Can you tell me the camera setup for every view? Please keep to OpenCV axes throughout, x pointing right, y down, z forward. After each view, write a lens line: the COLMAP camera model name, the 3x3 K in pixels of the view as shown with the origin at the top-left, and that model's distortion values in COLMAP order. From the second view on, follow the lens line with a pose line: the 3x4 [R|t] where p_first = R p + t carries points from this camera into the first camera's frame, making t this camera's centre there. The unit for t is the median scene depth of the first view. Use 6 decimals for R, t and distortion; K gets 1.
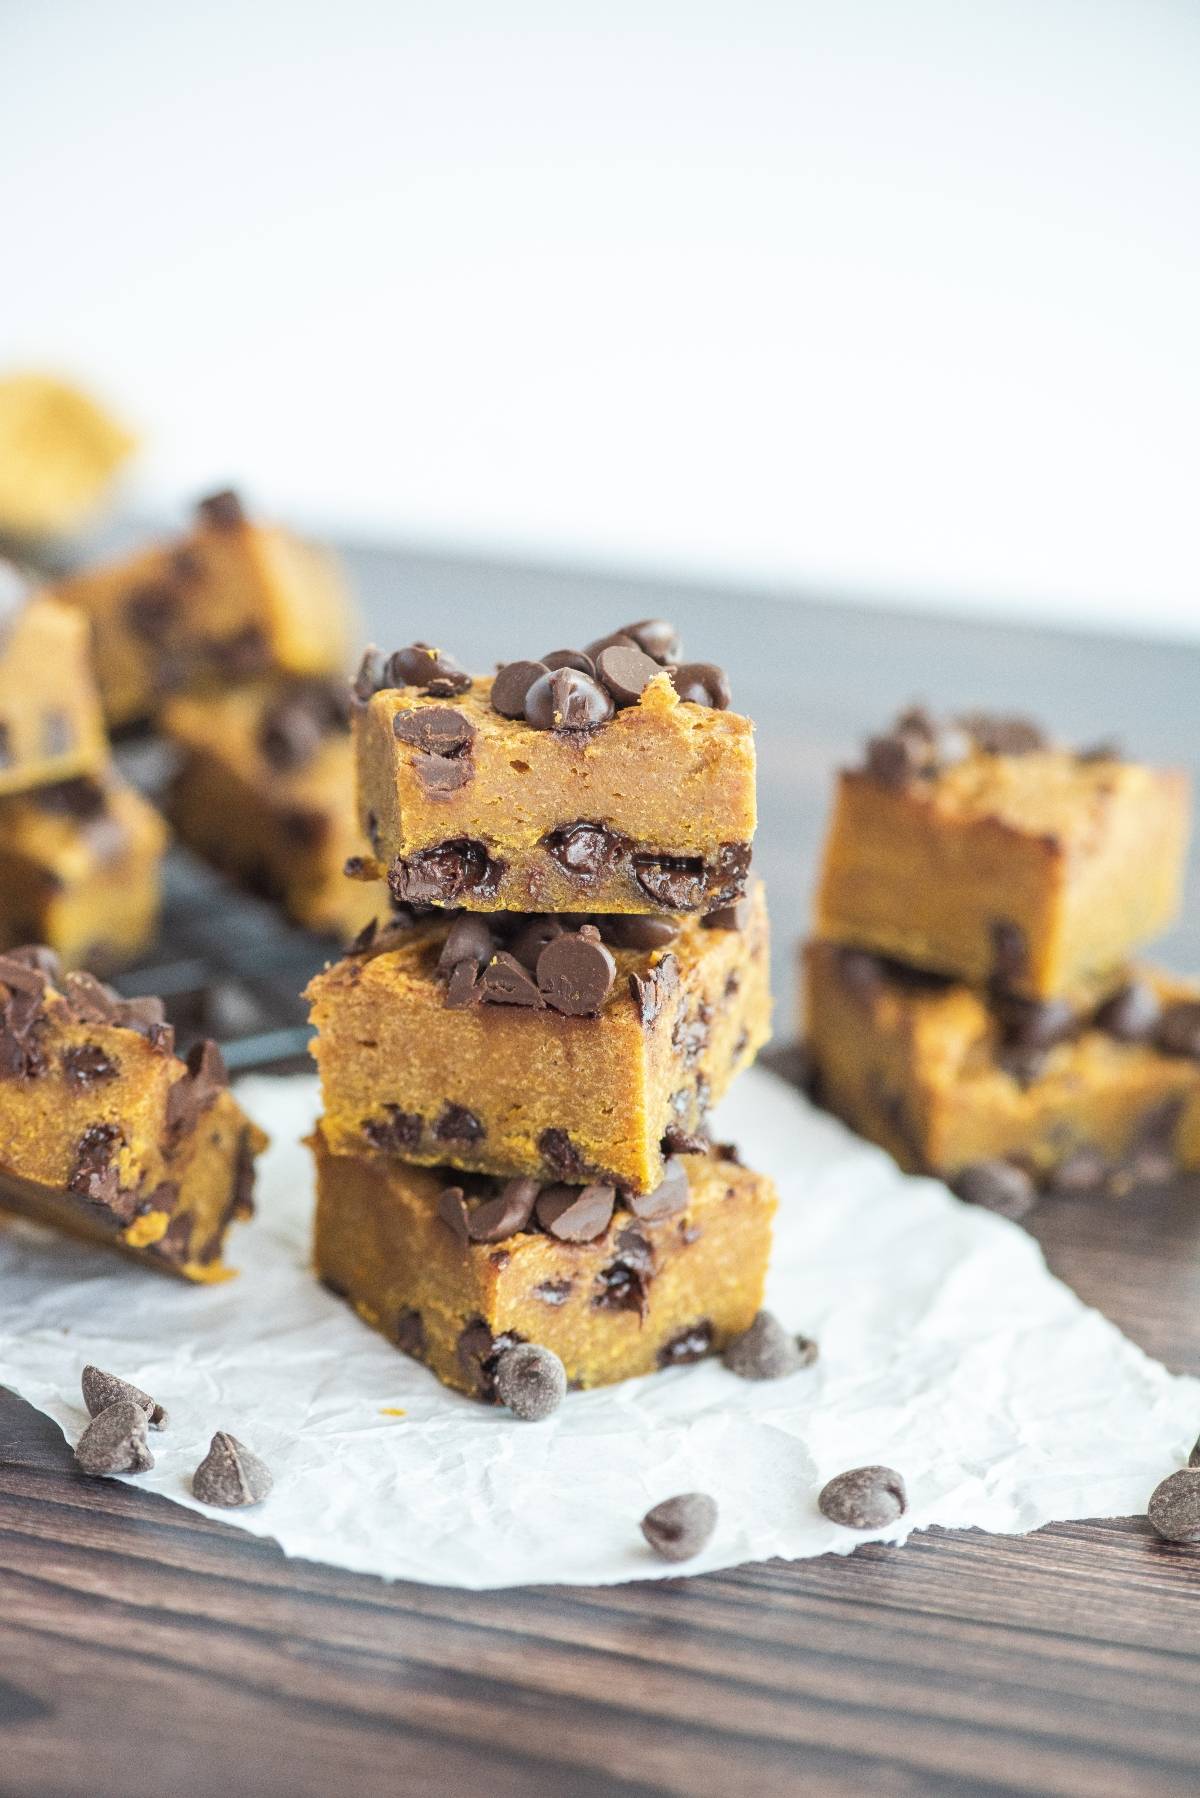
lens RADIAL K [[8204.9, 0, 600.0], [0, 8204.9, 899.0], [0, 0, 1]] dist [0.349684, -3.771616]
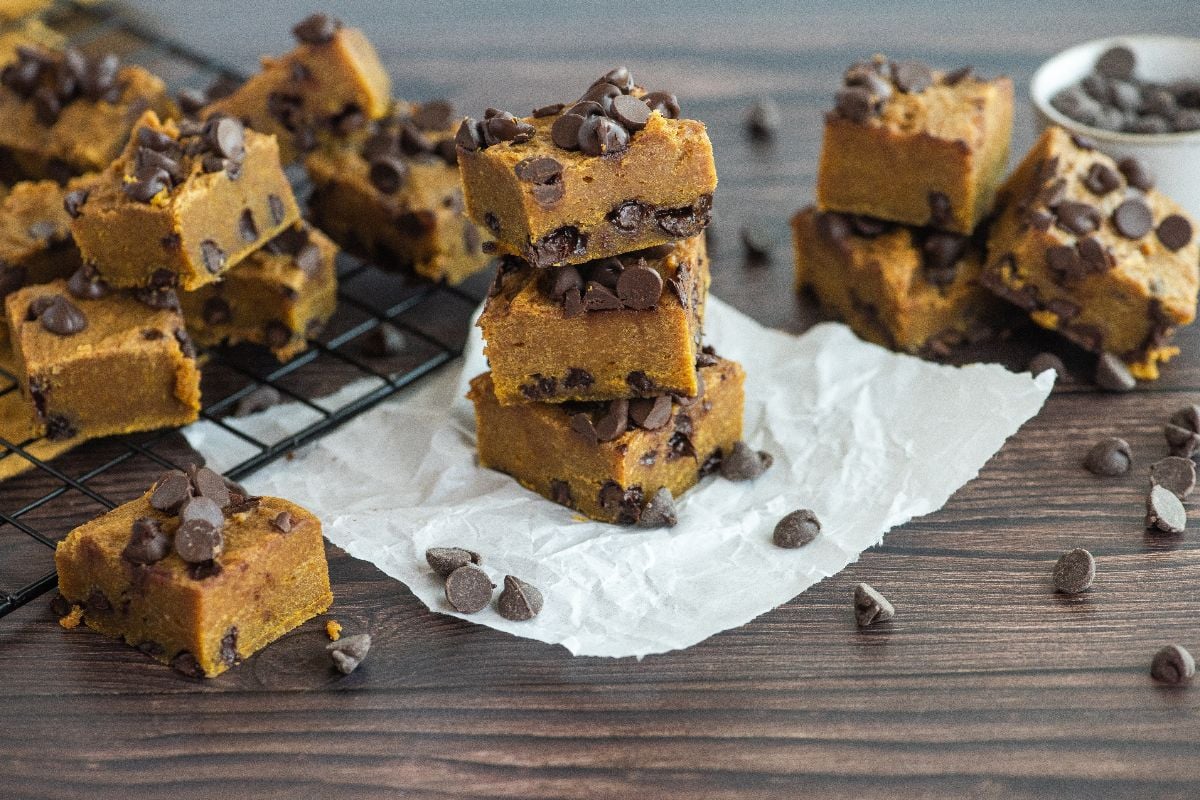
lens RADIAL K [[5476.0, 0, 600.0], [0, 5476.0, 400.0], [0, 0, 1]] dist [0.349684, -3.771616]
pose [[0.957562, -0.221555, 0.184361, -0.230694], [0.190440, 0.966460, 0.172301, -0.169751], [-0.216352, -0.129880, 0.967638, -0.137120]]
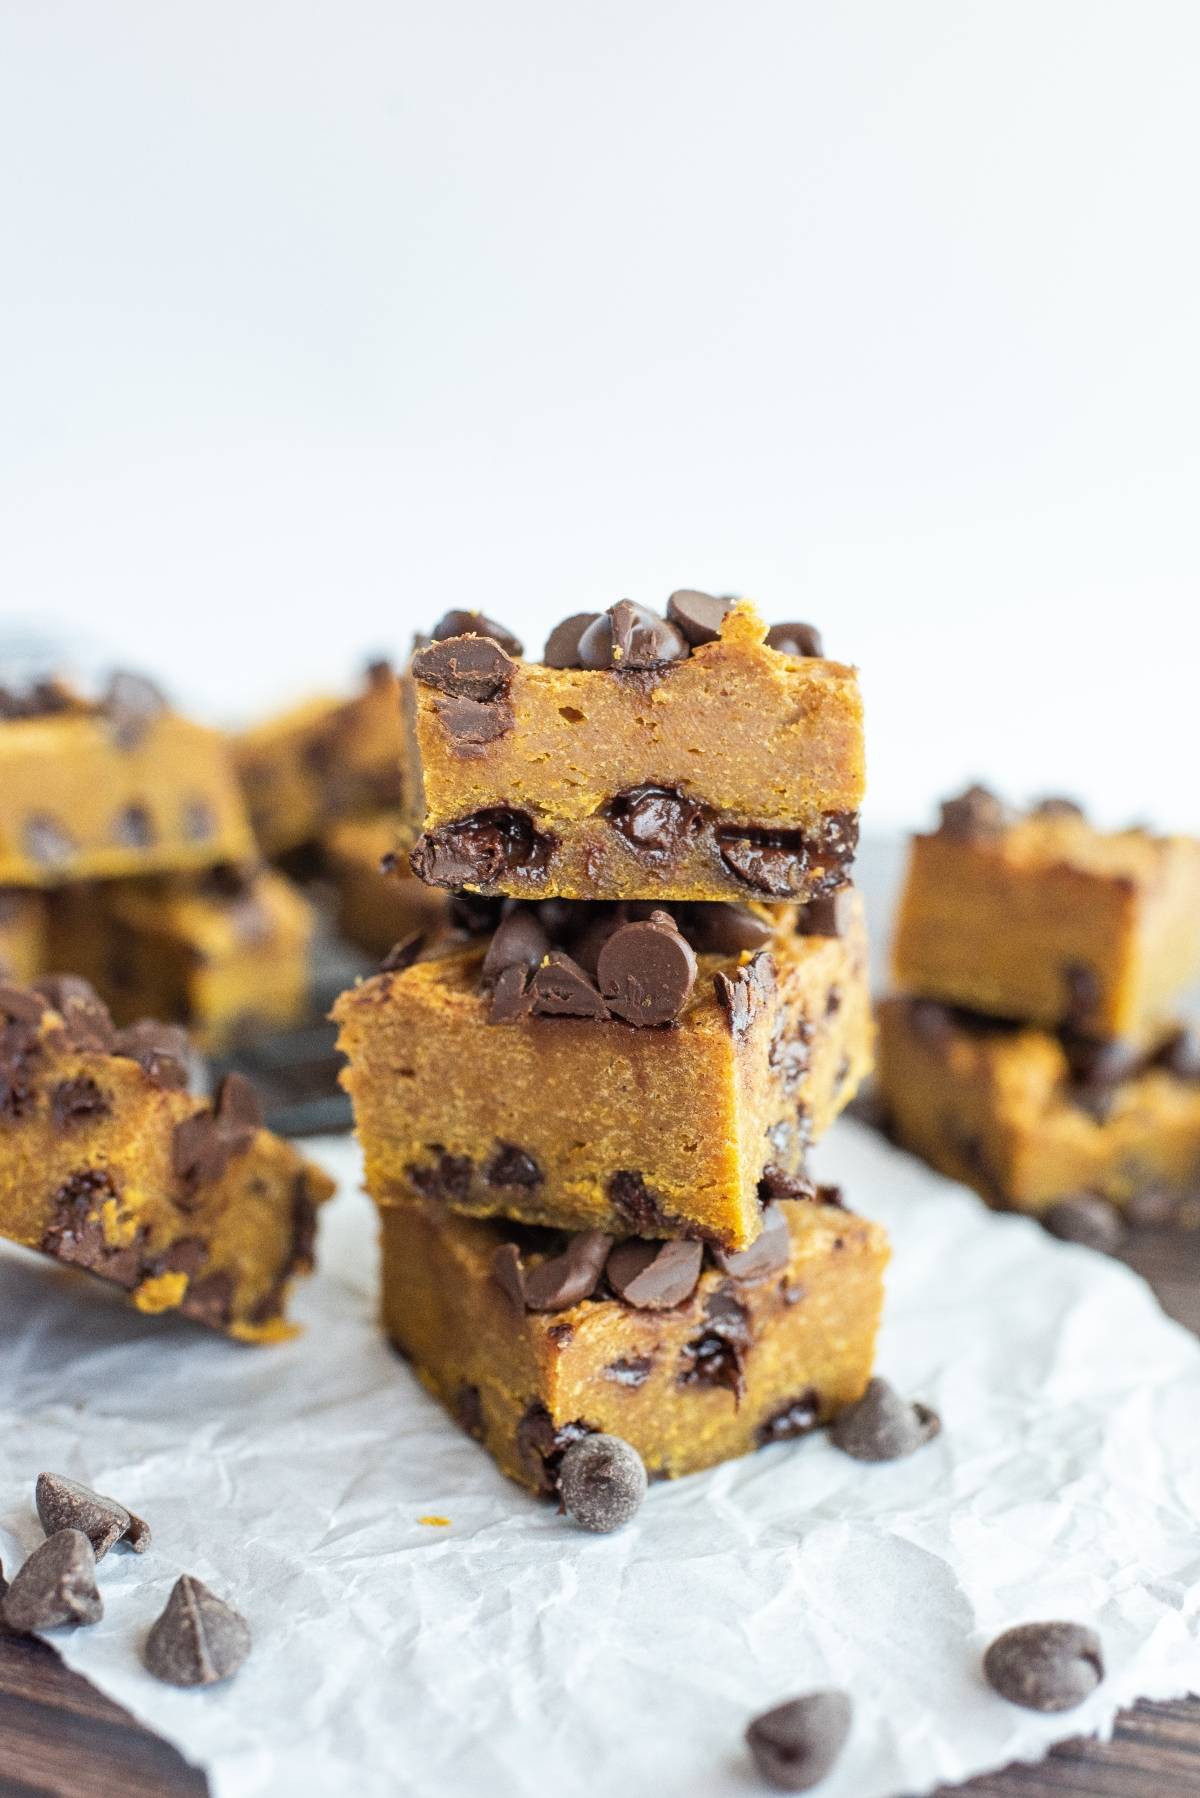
lens RADIAL K [[1985.0, 0, 600.0], [0, 1985.0, 899.0], [0, 0, 1]] dist [-0.110751, 0.012620]
pose [[0.998319, -0.021371, -0.053878, 0.003007], [0.015210, 0.993560, -0.112283, 0.023177], [0.055931, 0.111274, 0.992215, 0.800804]]
